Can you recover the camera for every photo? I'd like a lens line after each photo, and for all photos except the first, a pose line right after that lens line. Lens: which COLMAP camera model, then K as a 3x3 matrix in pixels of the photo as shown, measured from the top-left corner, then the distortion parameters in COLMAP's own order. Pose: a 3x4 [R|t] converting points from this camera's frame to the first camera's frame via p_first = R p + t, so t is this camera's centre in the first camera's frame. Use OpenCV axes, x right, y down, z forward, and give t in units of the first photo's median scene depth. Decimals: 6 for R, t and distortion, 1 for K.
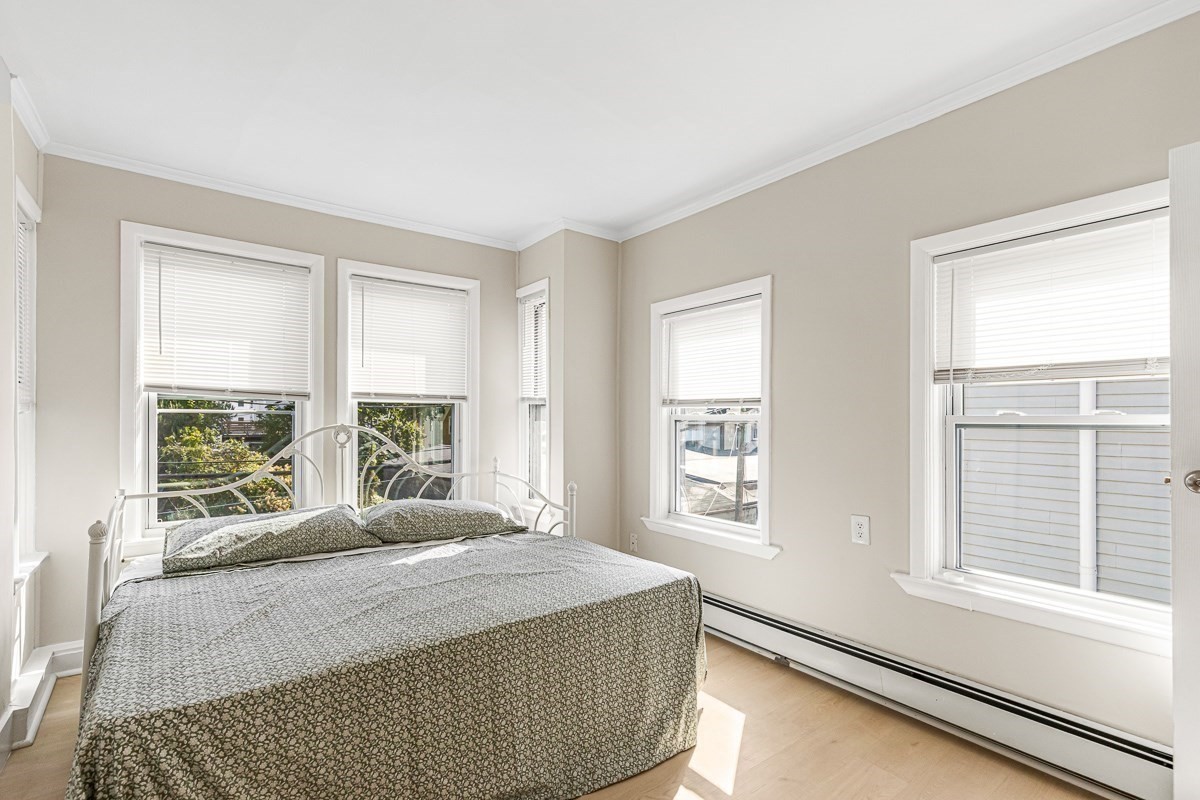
lens RADIAL K [[550.8, 0, 599.5], [0, 550.8, 412.1], [0, 0, 1]] dist [0.012733, -0.000883]
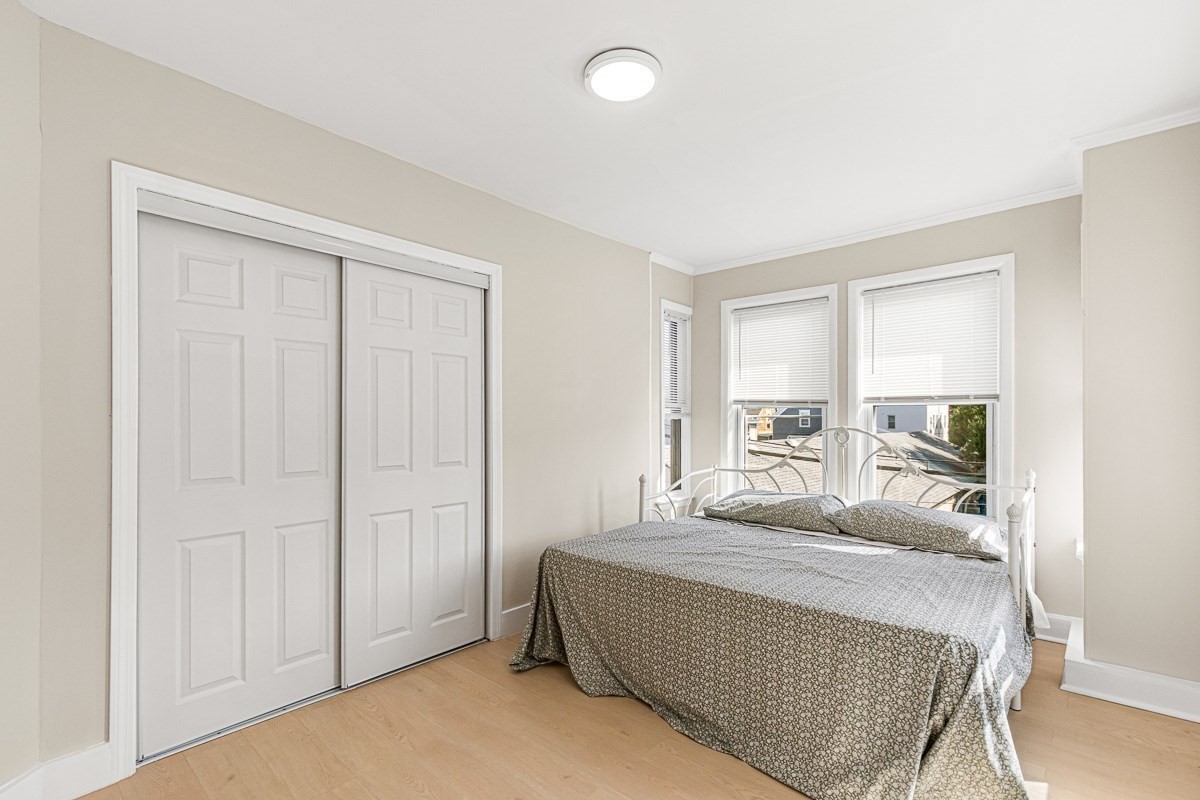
lens RADIAL K [[550.8, 0, 601.5], [0, 550.8, 410.6], [0, 0, 1]] dist [0.012733, -0.000883]
pose [[0.194232, -0.021493, -0.980720, 0.616366], [0.012628, 0.999732, -0.019408, 0.005388], [0.980874, -0.008615, 0.194451, 0.310475]]
